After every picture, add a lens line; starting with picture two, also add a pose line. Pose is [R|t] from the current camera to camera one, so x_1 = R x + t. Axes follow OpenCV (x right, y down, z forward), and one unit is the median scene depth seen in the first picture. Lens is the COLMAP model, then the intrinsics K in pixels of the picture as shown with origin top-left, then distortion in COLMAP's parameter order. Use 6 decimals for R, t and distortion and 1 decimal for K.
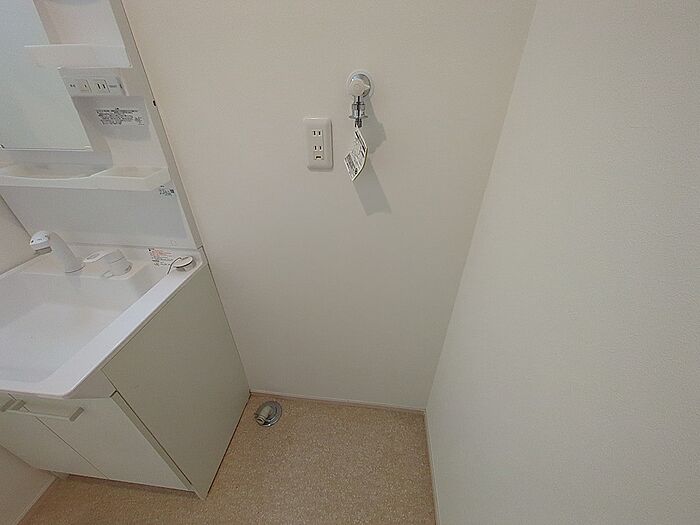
lens RADIAL K [[276.2, 0, 346.6], [0, 276.2, 265.5], [0, 0, 1]] dist [-0.002164, -0.000036]
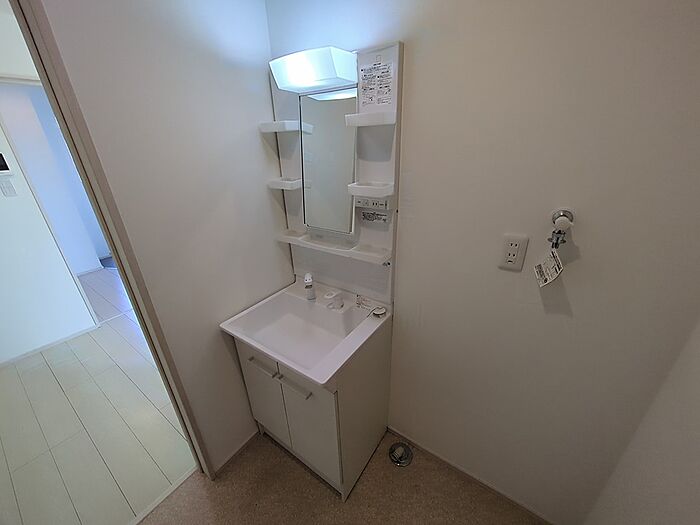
lens RADIAL K [[276.2, 0, 349.3], [0, 276.2, 265.2], [0, 0, 1]] dist [-0.002164, -0.000036]
pose [[0.879635, 0.171384, -0.443699, -0.158348], [-0.240295, 0.965158, -0.103582, -0.057600], [0.410487, 0.197733, 0.890170, -0.359791]]
